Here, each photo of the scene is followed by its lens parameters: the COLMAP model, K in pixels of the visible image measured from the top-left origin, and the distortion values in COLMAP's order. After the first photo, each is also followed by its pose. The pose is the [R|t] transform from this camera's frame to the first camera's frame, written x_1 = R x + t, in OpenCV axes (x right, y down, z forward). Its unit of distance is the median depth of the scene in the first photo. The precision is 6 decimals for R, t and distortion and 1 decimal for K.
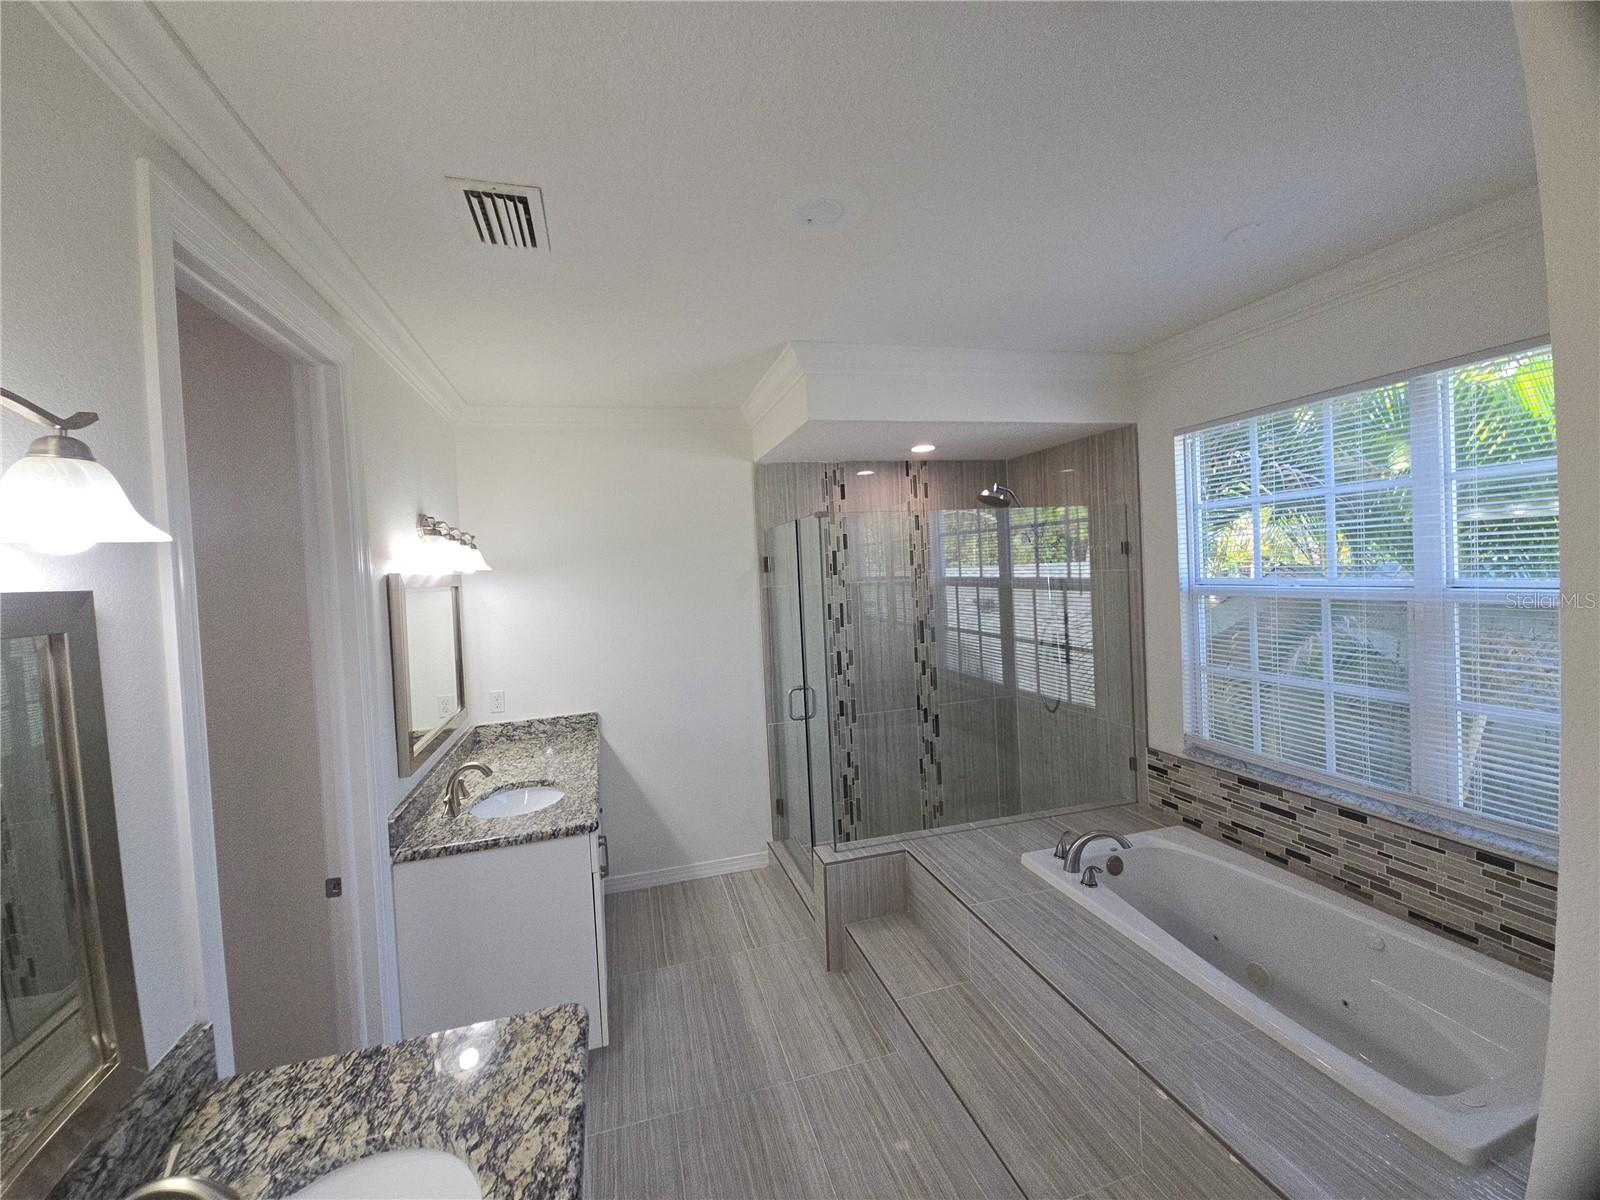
lens RADIAL K [[668.8, 0, 800.0], [0, 668.8, 600.0], [0, 0, 1]] dist [0.023610, -0.000157]
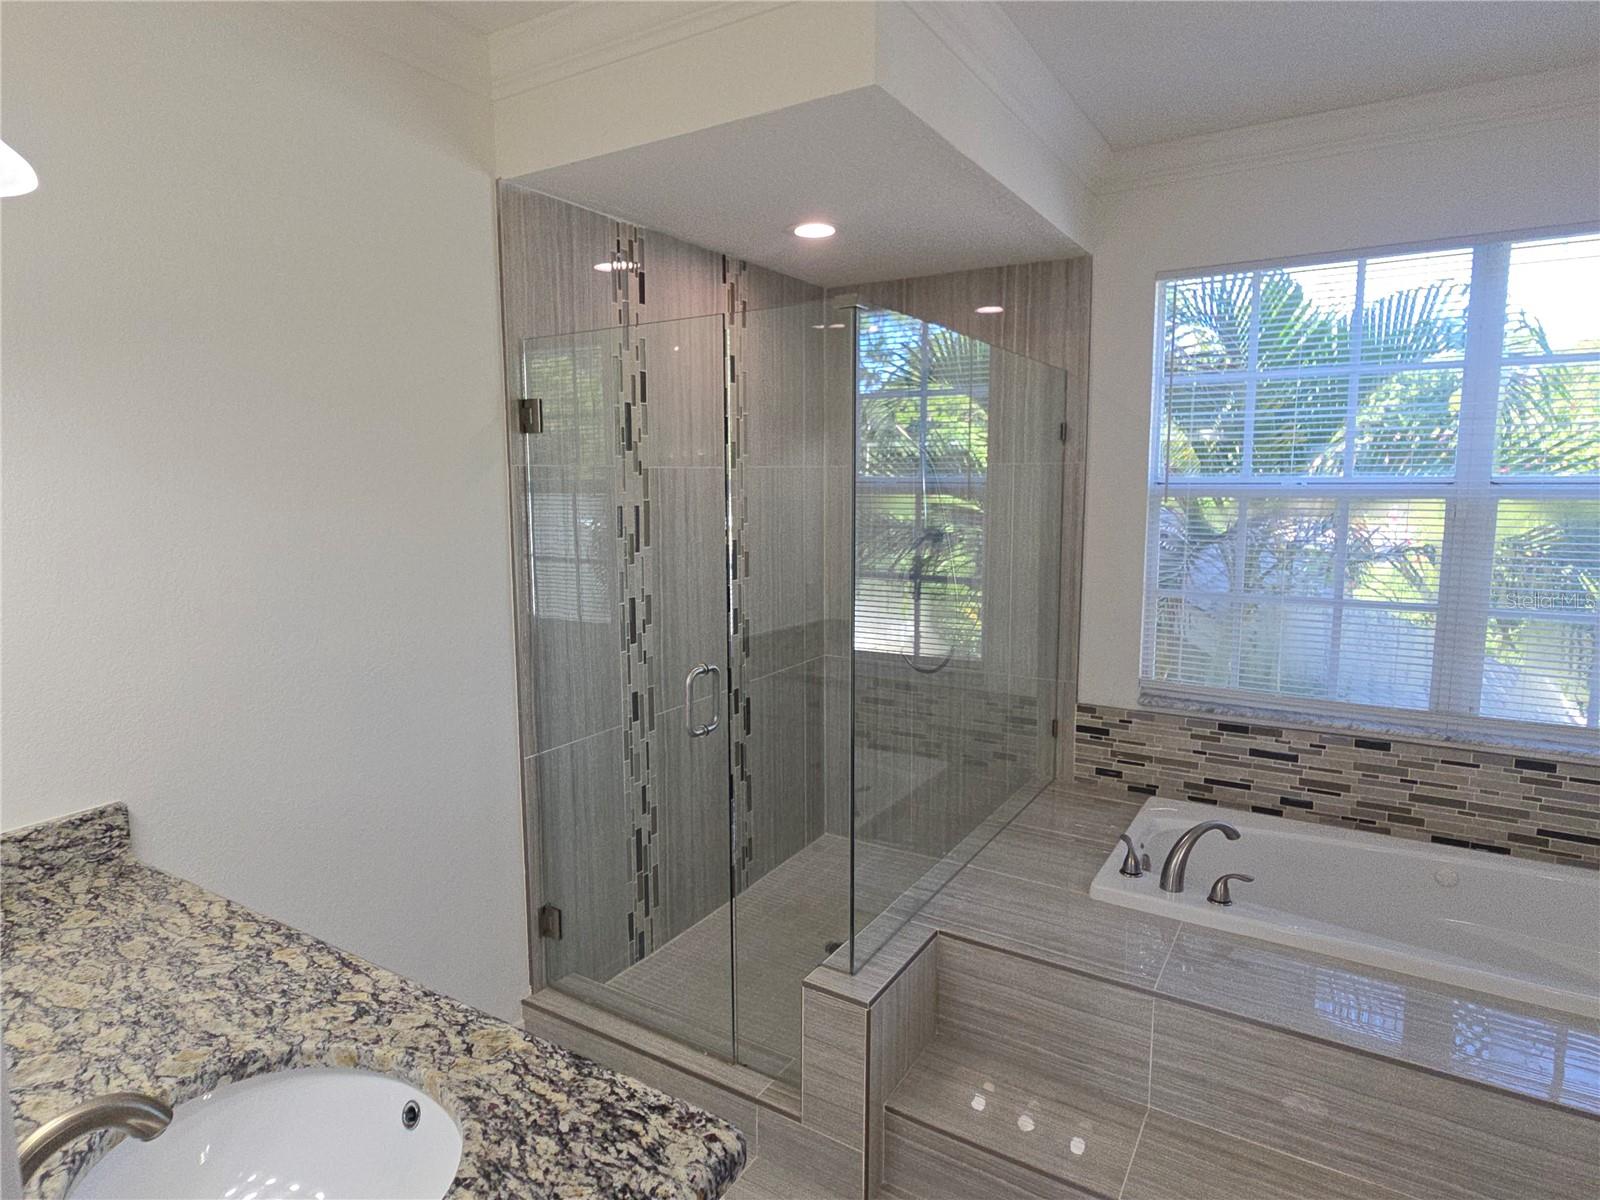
lens RADIAL K [[910.5, 0, 795.1], [0, 910.5, 593.4], [0, 0, 1]] dist [-0.002403, 0.035604]
pose [[0.737769, -0.038914, 0.673931, -0.423788], [0.000555, 0.998372, 0.057039, 0.041991], [-0.675053, -0.041707, 0.736589, 0.509911]]
